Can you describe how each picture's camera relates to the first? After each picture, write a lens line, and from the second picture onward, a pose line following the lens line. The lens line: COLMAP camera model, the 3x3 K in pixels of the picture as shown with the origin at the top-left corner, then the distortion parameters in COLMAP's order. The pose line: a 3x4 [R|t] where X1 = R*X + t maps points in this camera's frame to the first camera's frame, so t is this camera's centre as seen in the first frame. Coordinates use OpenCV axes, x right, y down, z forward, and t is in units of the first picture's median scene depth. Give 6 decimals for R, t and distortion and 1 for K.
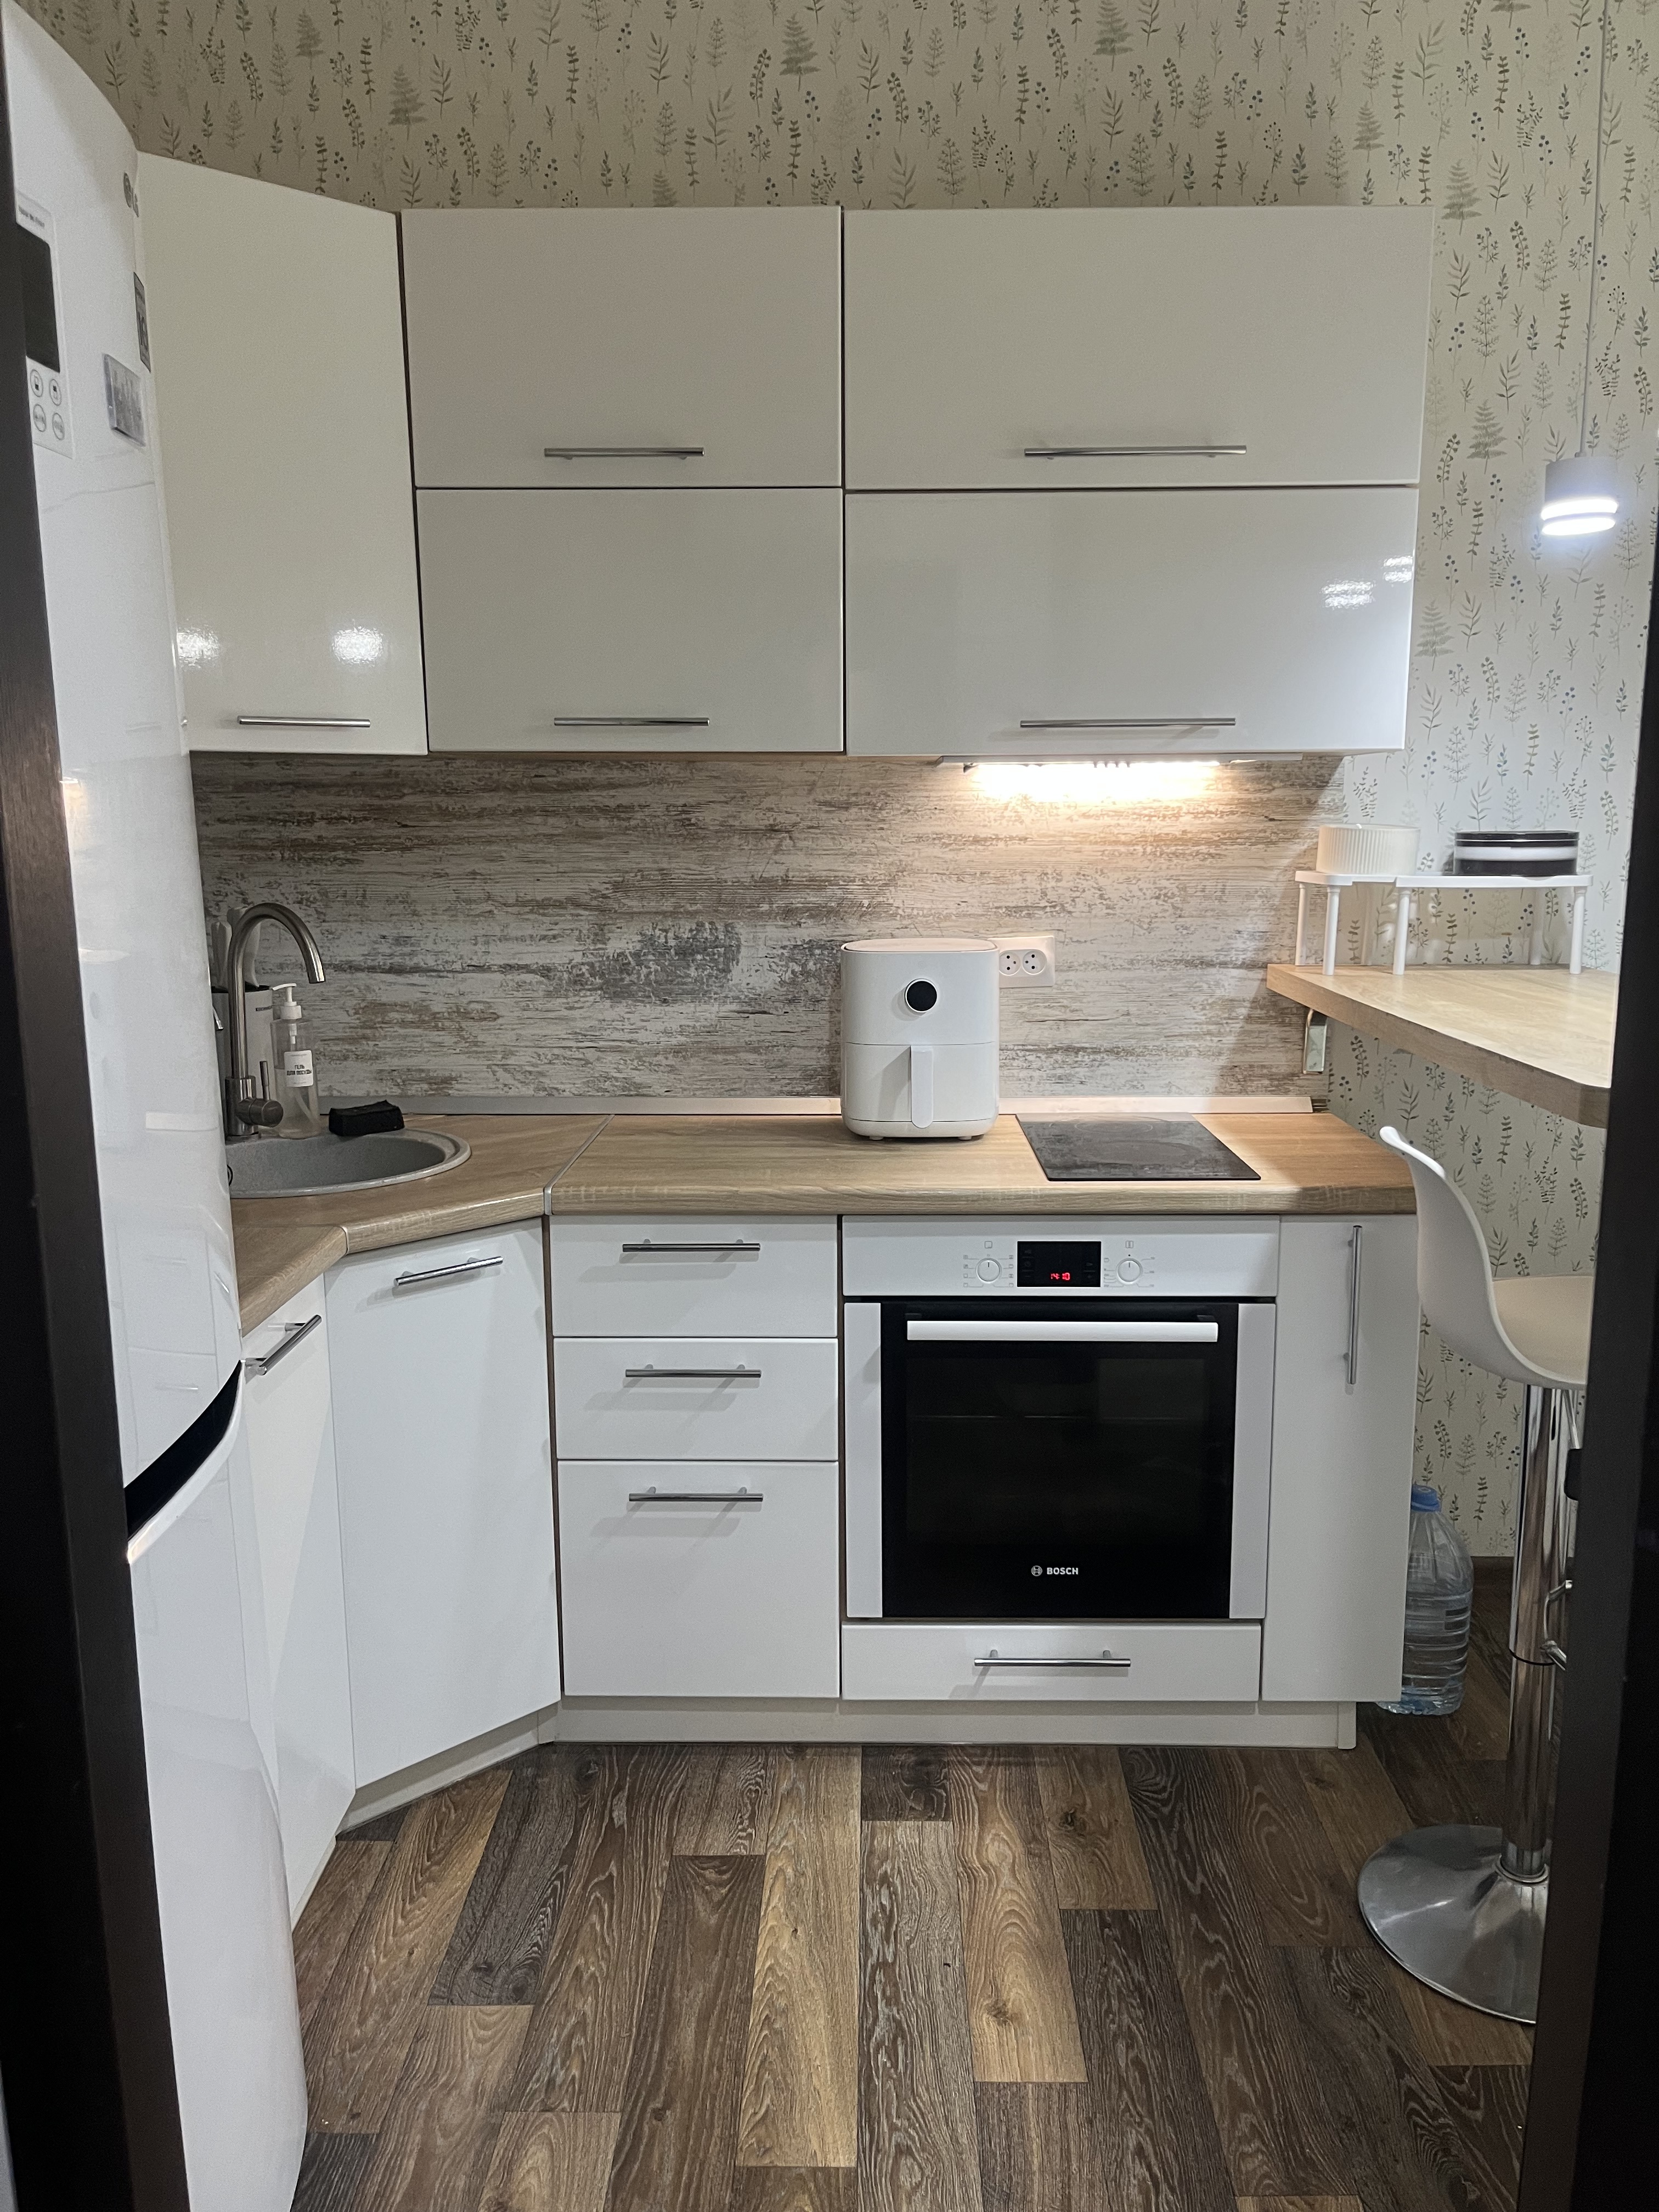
lens RADIAL K [[1664.7, 0, 845.8], [0, 1664.7, 1121.4], [0, 0, 1]] dist [0.061900, -0.095576]
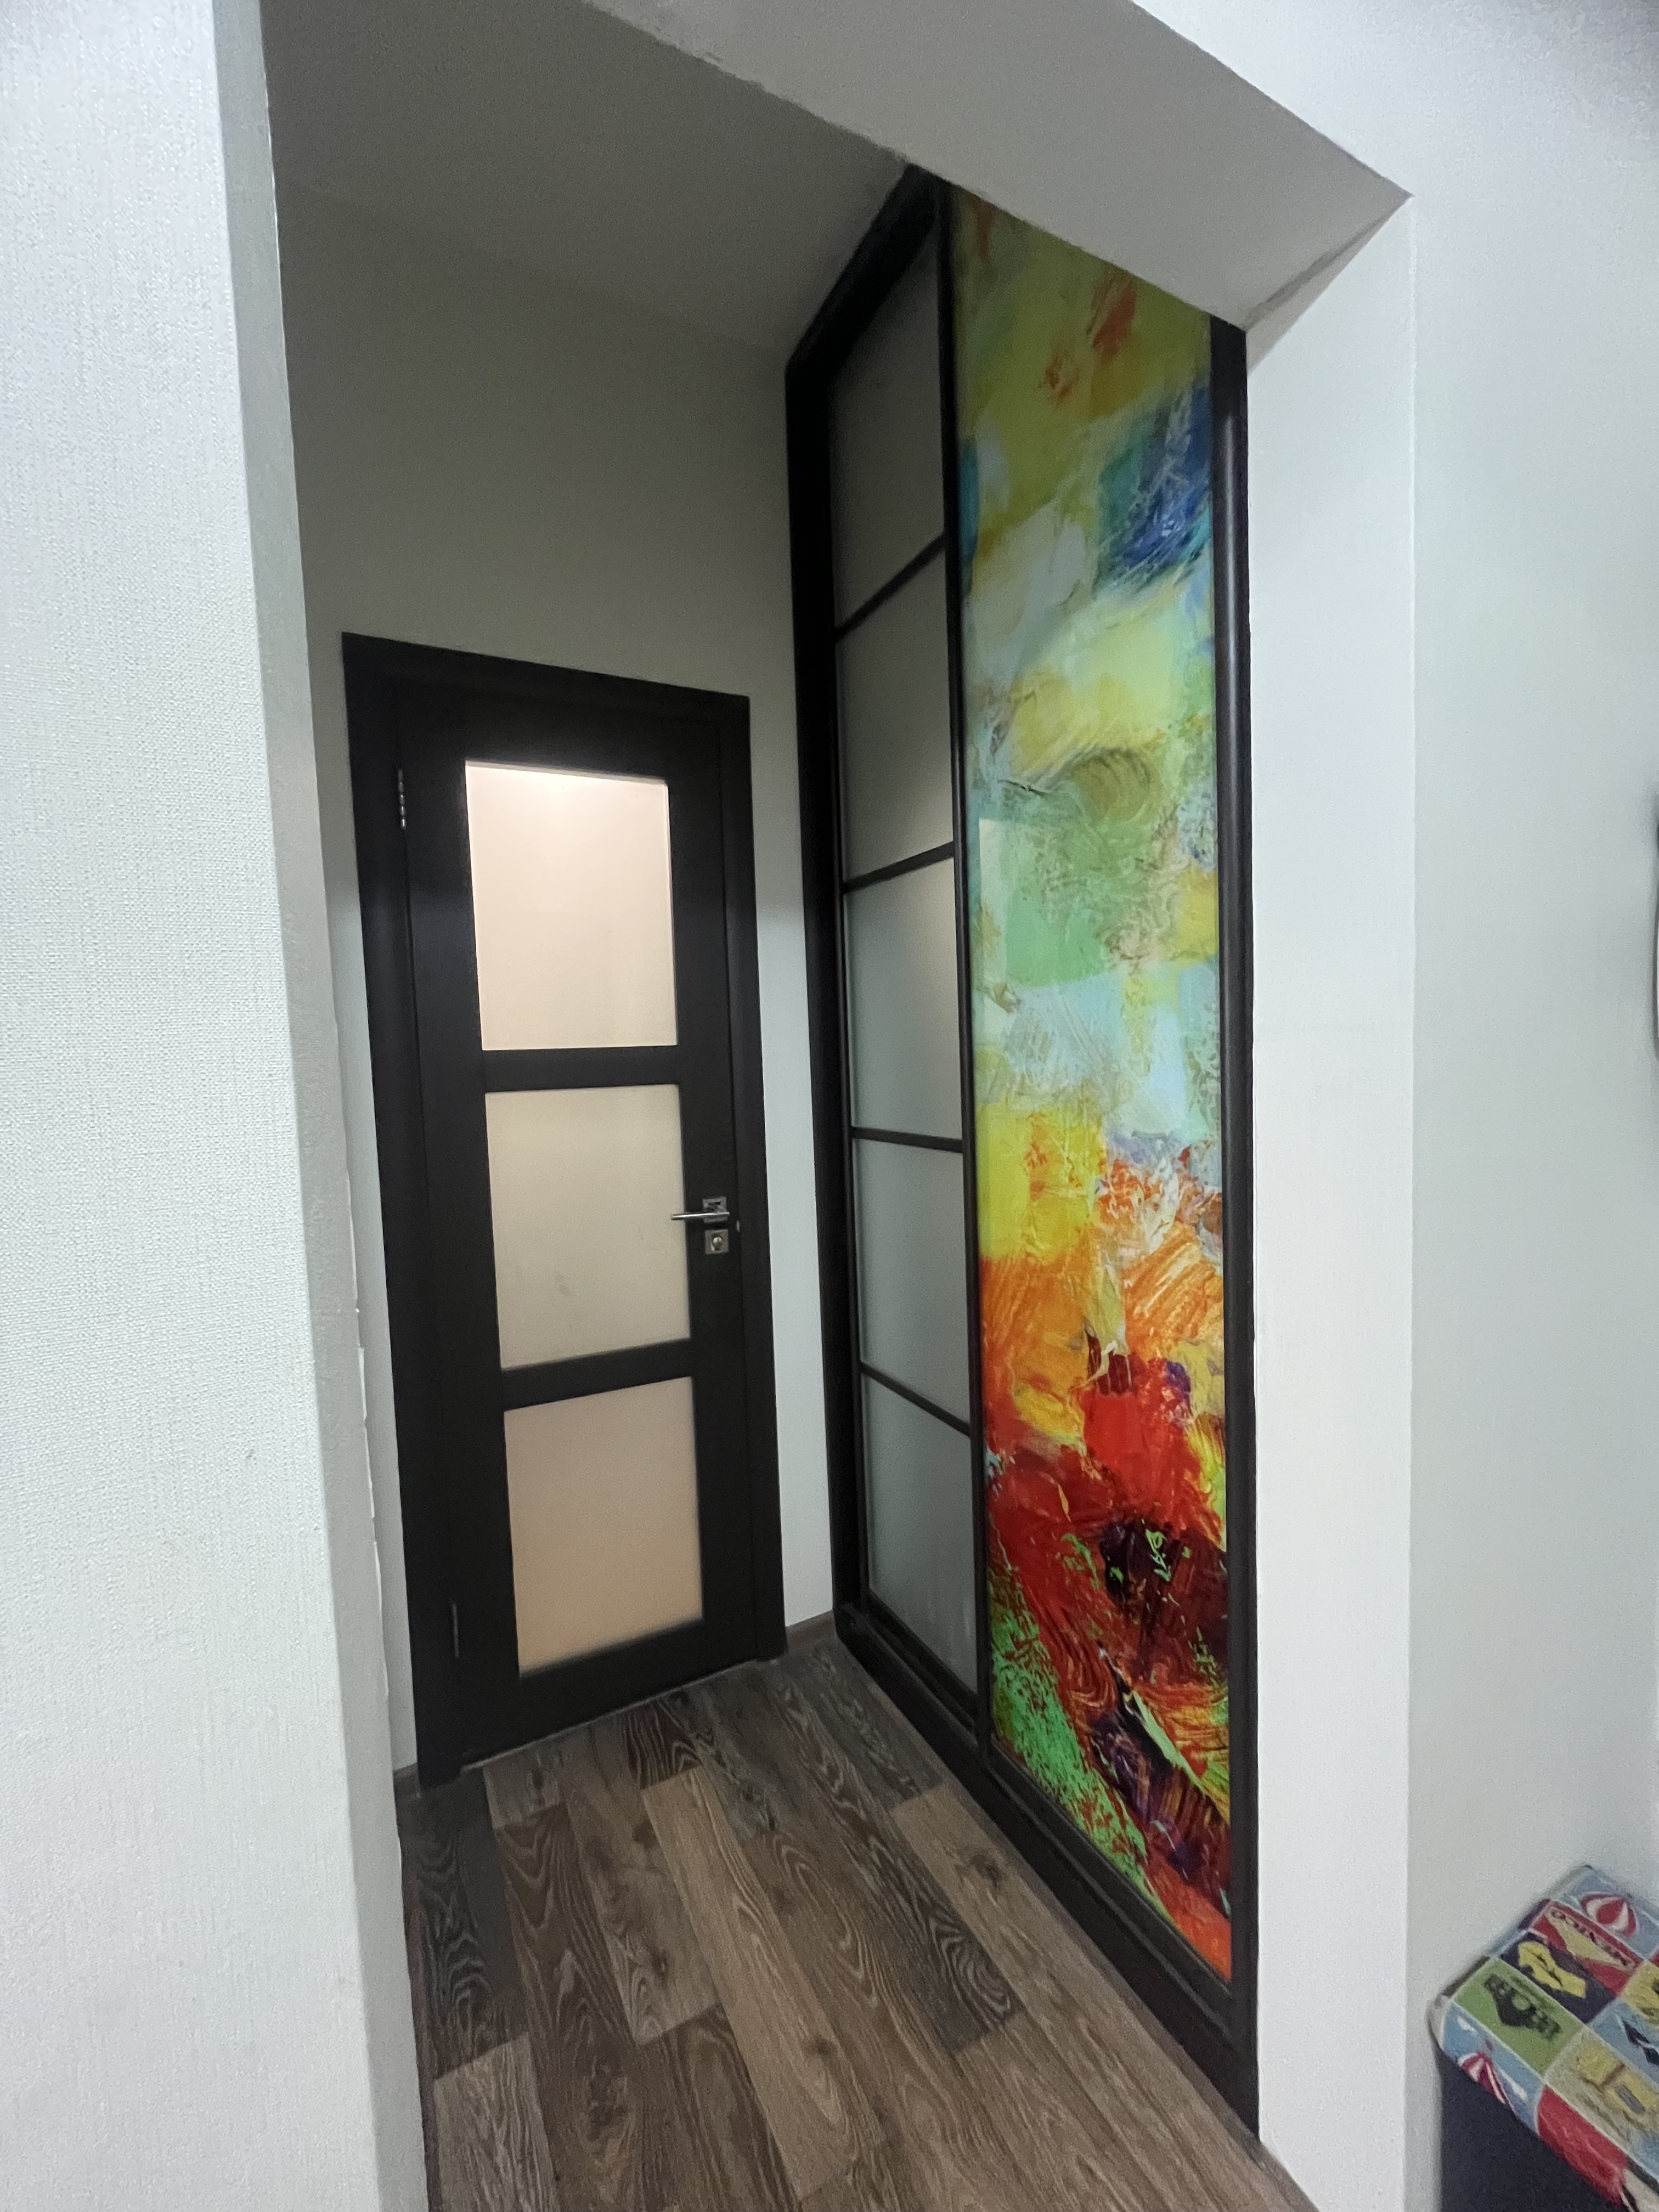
lens RADIAL K [[890.1, 0, 825.0], [0, 890.1, 1106.8], [0, 0, 1]] dist [-0.005962, 0.000556]
pose [[-0.878515, 0.067176, -0.472969, 0.054615], [-0.045005, 0.974022, 0.221936, -0.170997], [0.475591, 0.216260, -0.852669, 0.920557]]
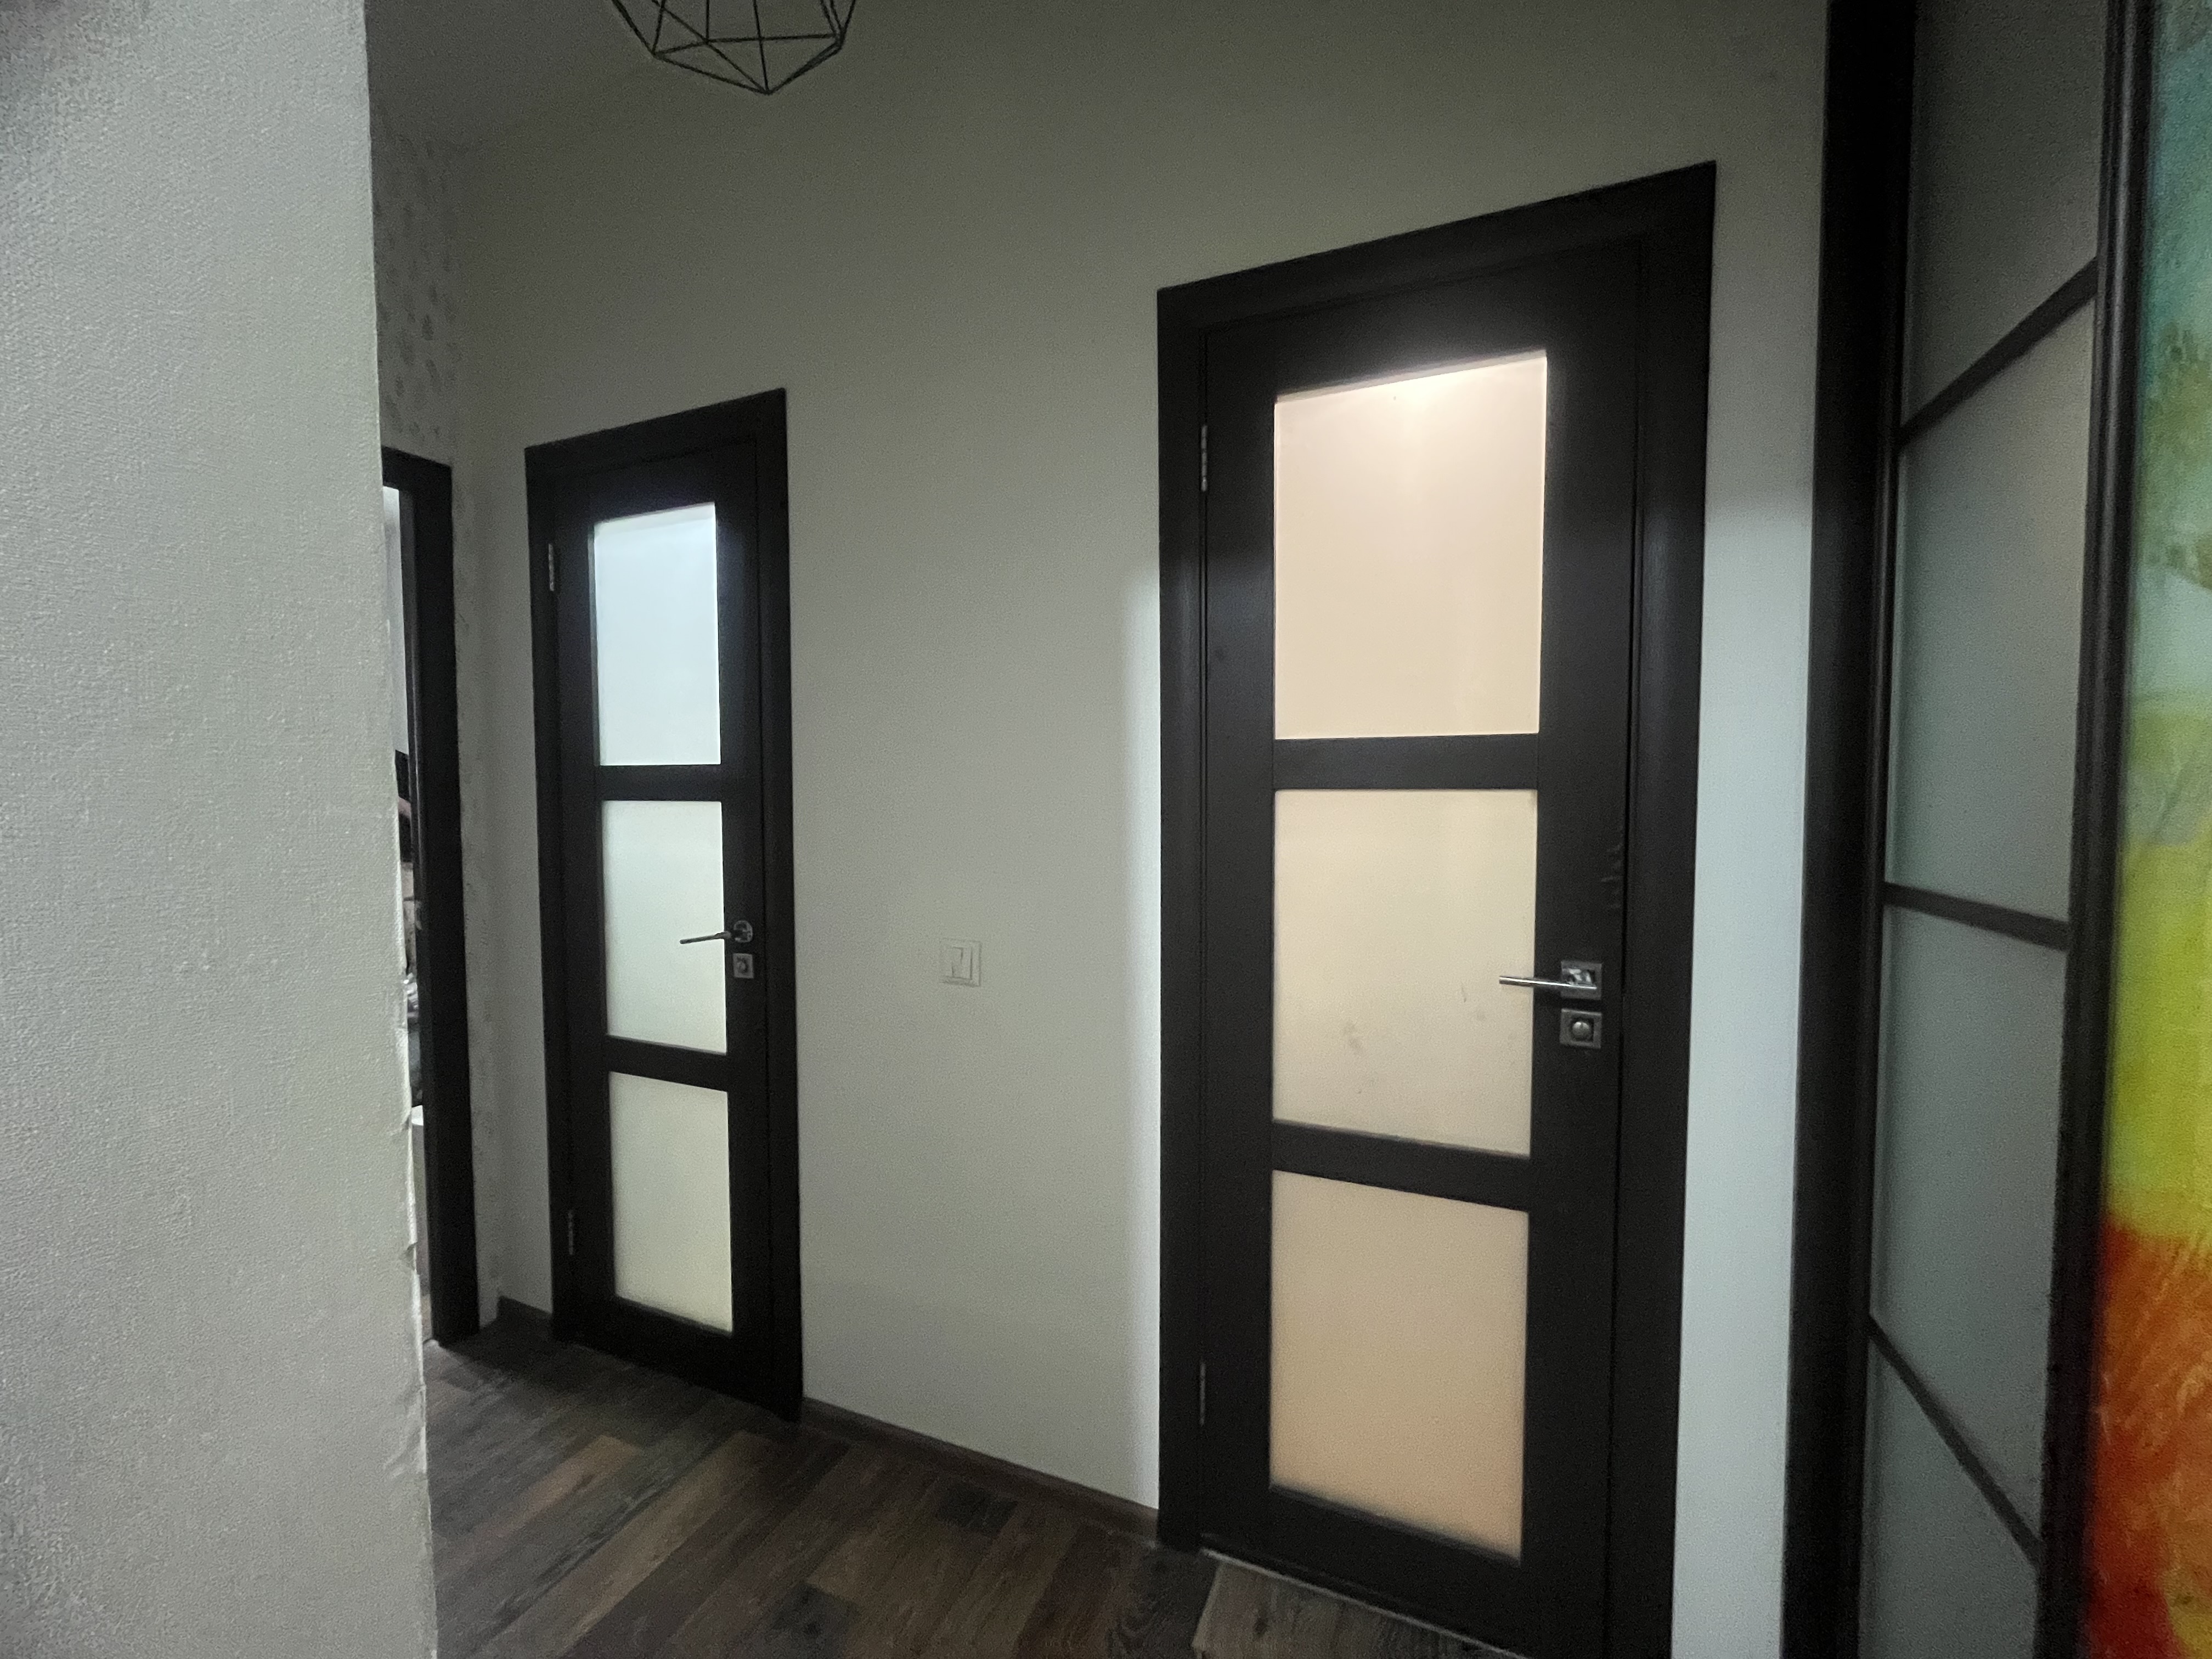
lens RADIAL K [[890.1, 0, 1101.4], [0, 890.1, 836.5], [0, 0, 1]] dist [-0.005962, 0.000556]
pose [[-0.926344, -0.010007, 0.376546, -0.140551], [0.074990, 0.974738, 0.210388, -0.120975], [-0.369139, 0.223129, -0.902192, 0.786951]]
